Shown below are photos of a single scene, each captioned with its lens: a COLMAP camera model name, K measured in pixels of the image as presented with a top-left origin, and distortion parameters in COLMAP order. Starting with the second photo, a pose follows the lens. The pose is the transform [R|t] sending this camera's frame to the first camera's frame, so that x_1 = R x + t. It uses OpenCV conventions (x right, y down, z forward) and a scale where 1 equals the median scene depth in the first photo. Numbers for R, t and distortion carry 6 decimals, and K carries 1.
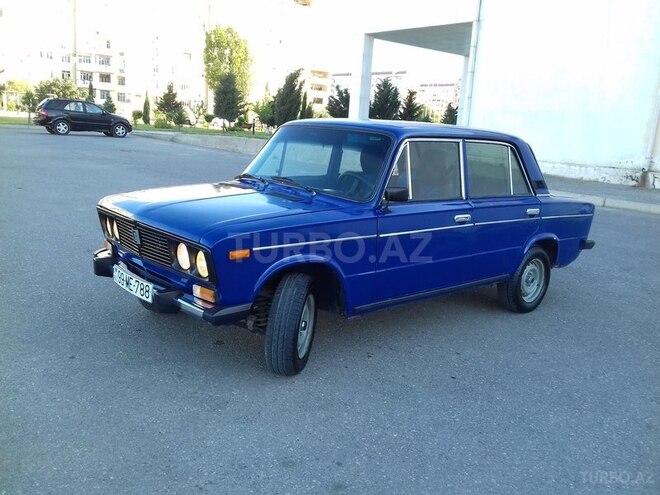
lens RADIAL K [[608.2, 0, 330.0], [0, 608.2, 247.5], [0, 0, 1]] dist [0.079409, -0.166277]
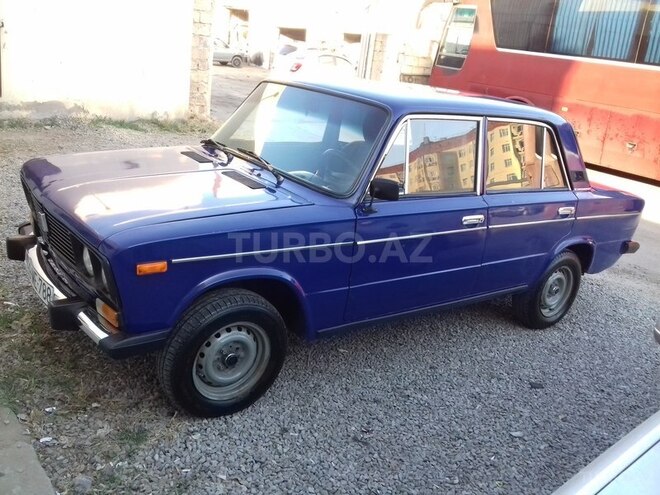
lens RADIAL K [[608.2, 0, 330.0], [0, 608.2, 247.5], [0, 0, 1]] dist [0.079409, -0.166277]
pose [[0.995371, 0.081487, -0.050948, 0.015543], [-0.076108, 0.992088, 0.099841, -0.015700], [0.058681, -0.095501, 0.993698, 0.041128]]
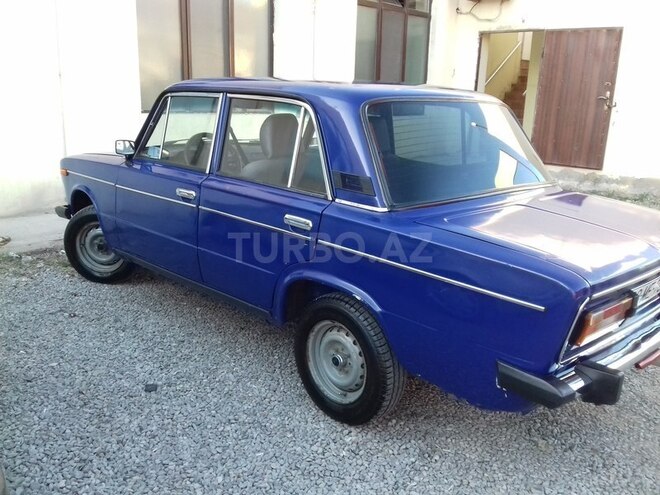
lens RADIAL K [[608.2, 0, 330.0], [0, 608.2, 247.5], [0, 0, 1]] dist [0.079409, -0.166277]
pose [[0.060020, 0.182020, -0.981461, 0.204496], [-0.235357, 0.958093, 0.163293, -0.031108], [0.970054, 0.221193, 0.100344, 0.226555]]
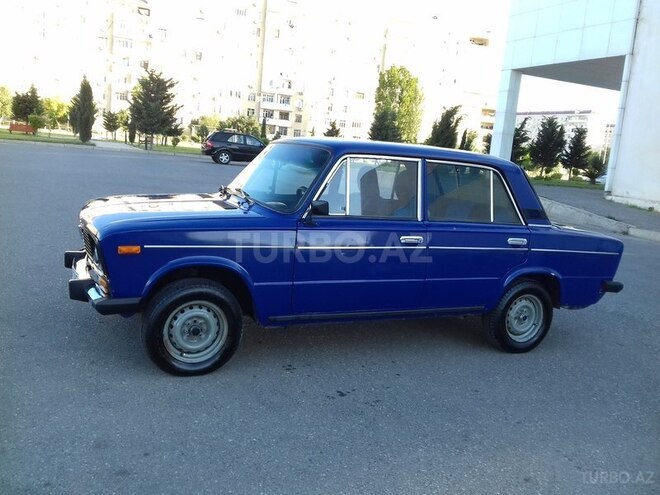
lens RADIAL K [[608.2, 0, 330.0], [0, 608.2, 247.5], [0, 0, 1]] dist [0.079409, -0.166277]
pose [[0.960941, 0.067050, -0.268507, 0.071456], [-0.083019, 0.995364, -0.048554, 0.004340], [0.264006, 0.068949, 0.962053, 0.009150]]
